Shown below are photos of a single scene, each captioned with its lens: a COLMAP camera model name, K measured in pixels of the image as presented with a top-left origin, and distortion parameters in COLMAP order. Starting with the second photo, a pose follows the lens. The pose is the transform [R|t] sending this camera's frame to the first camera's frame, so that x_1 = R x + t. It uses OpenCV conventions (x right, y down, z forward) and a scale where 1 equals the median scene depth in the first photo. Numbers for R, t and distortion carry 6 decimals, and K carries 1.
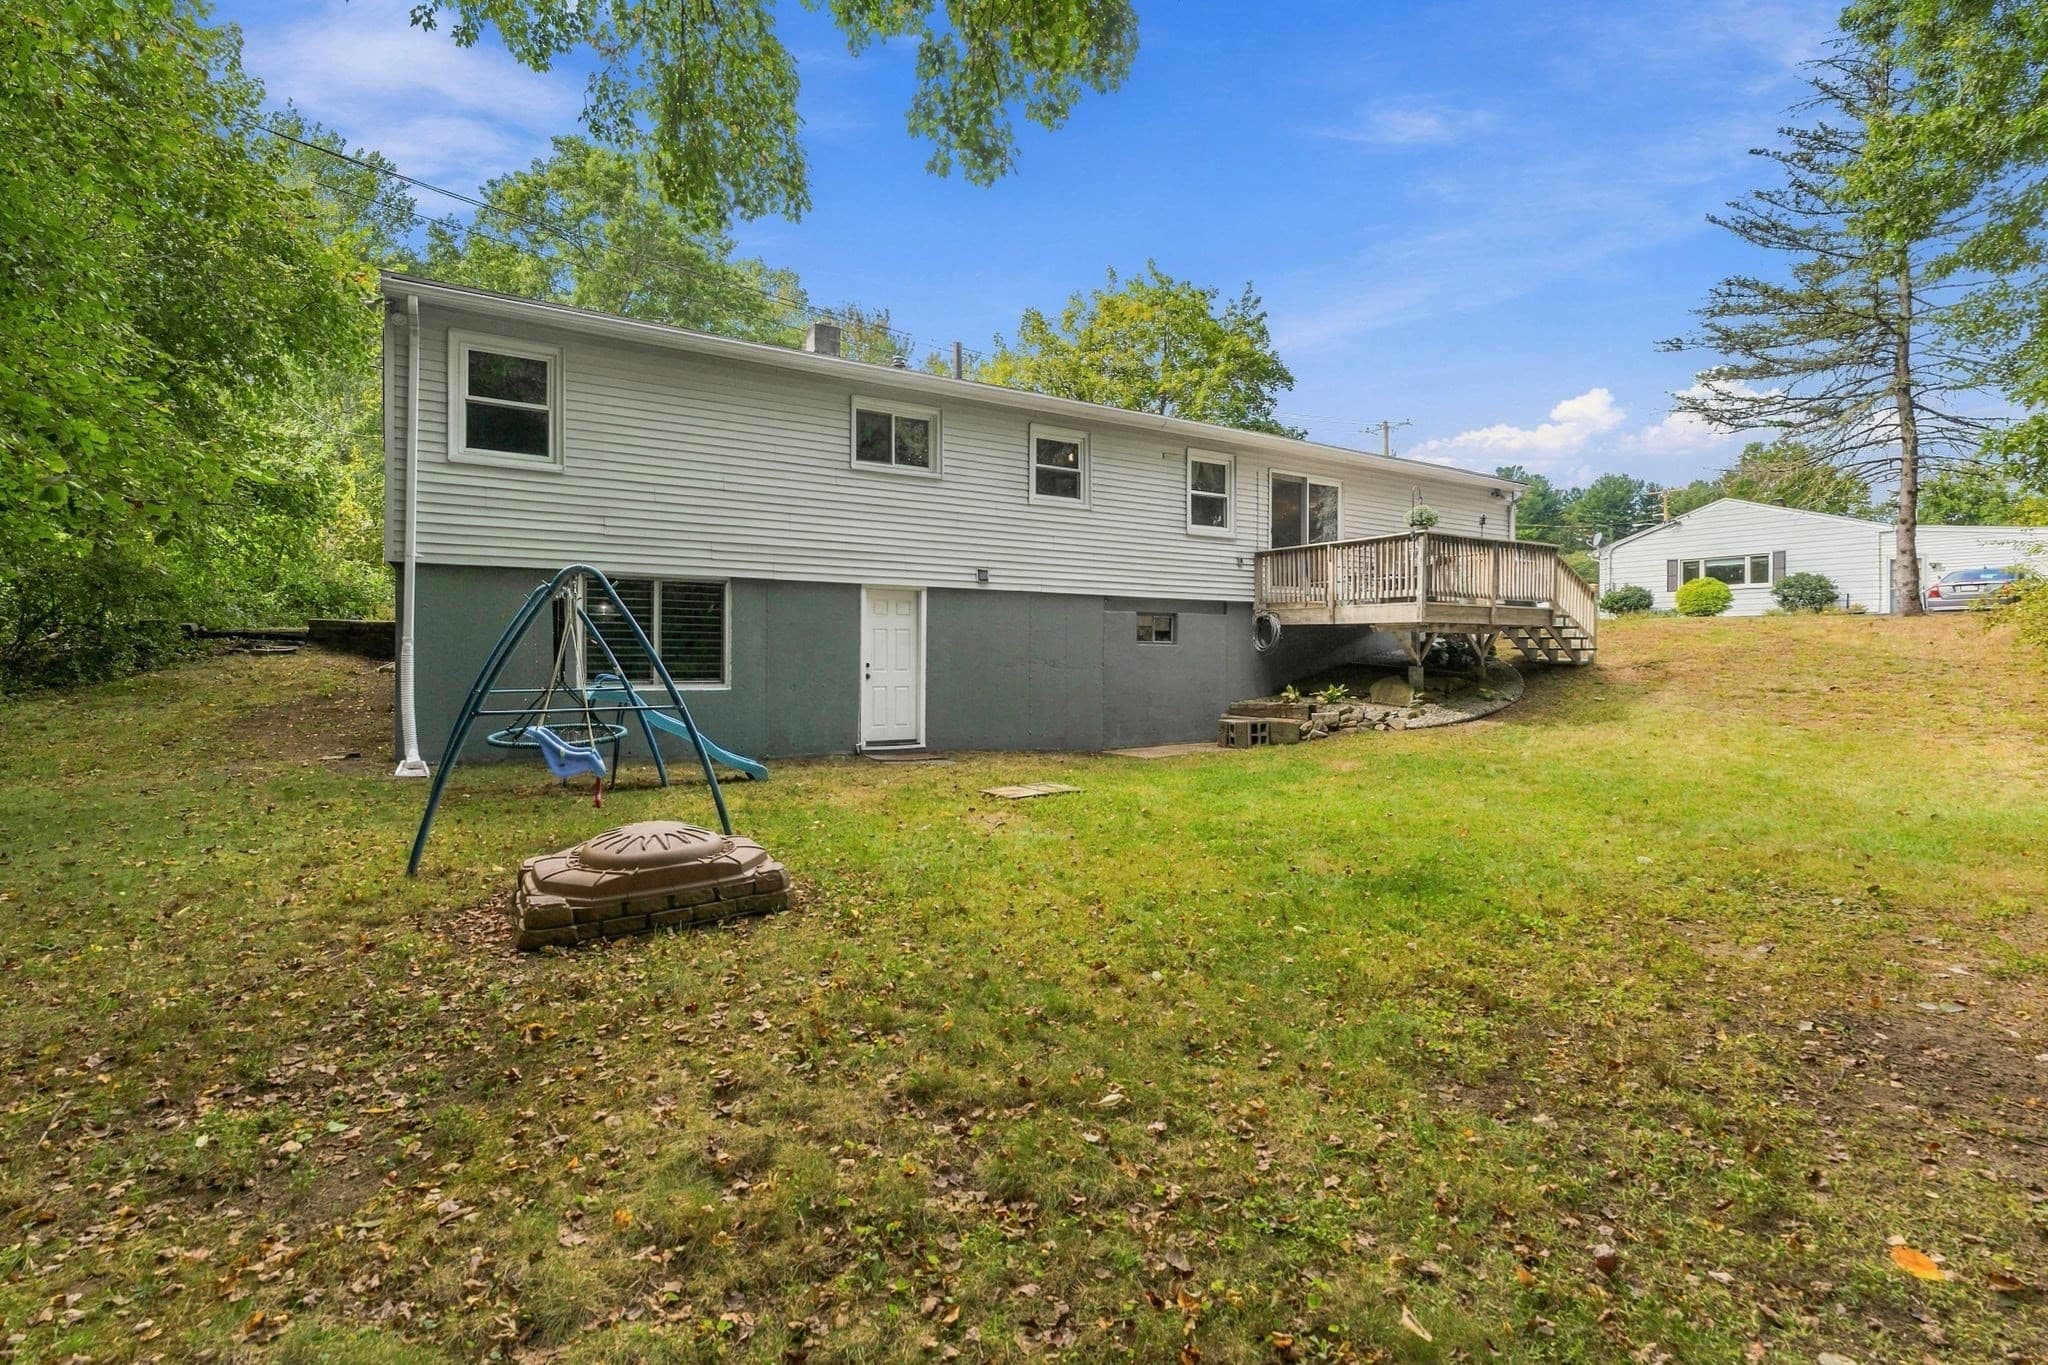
lens RADIAL K [[820.6, 0, 1032.4], [0, 820.6, 666.9], [0, 0, 1]] dist [-0.000231, -0.000103]
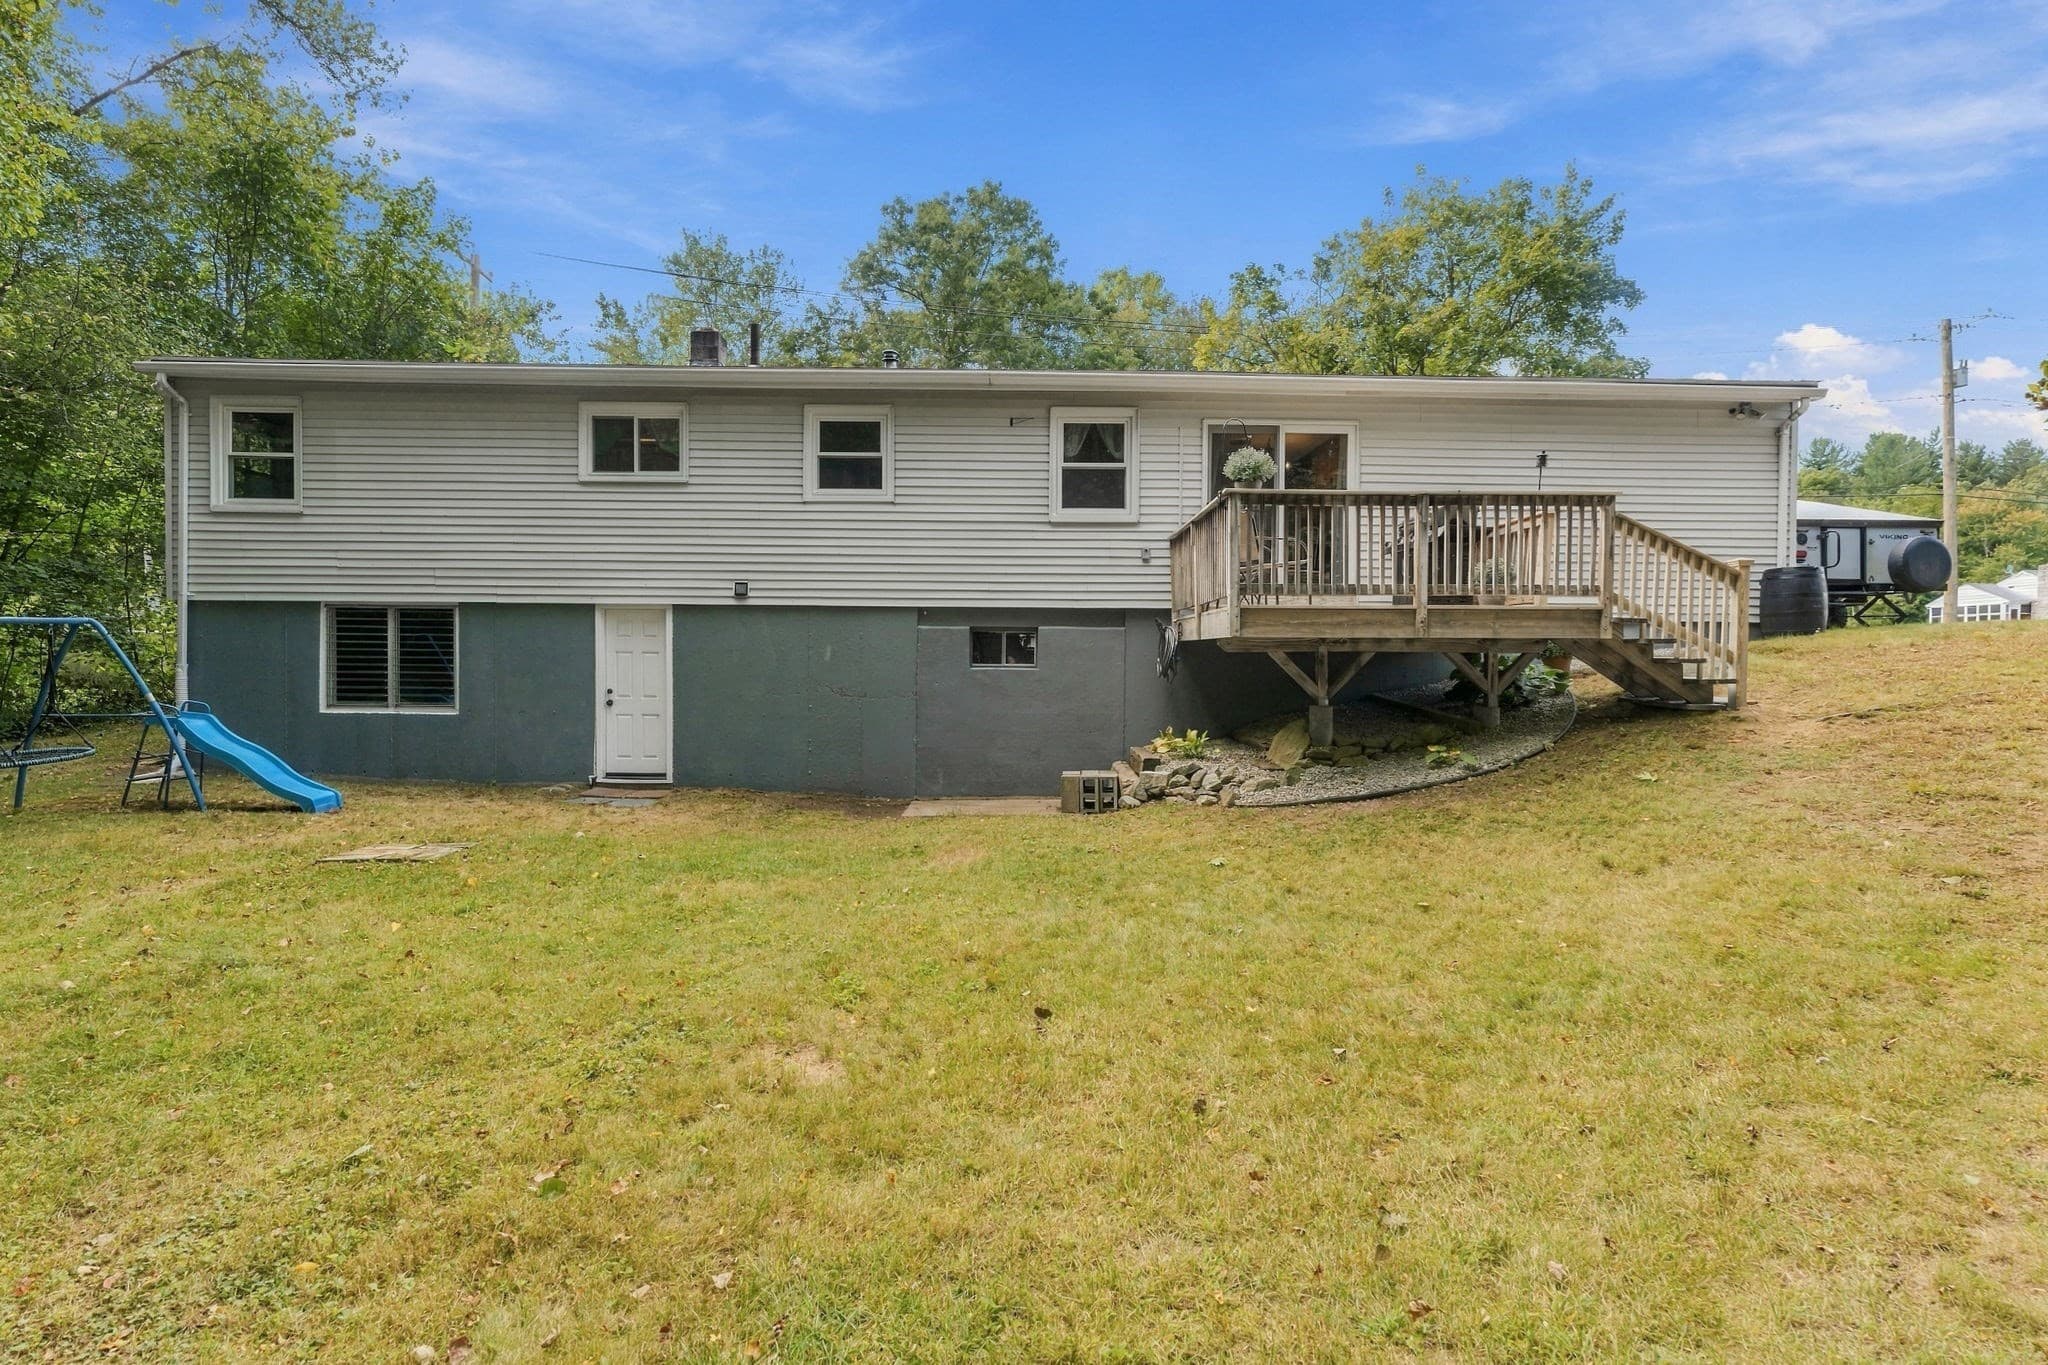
lens RADIAL K [[840.8, 0, 1024.0], [0, 840.8, 682.5], [0, 0, 1]] dist [0.001495, 0.000195]
pose [[0.881847, 0.012873, -0.471360, 0.626934], [-0.010963, 0.999917, 0.006798, -0.022205], [0.471408, -0.000828, 0.881915, 0.359619]]
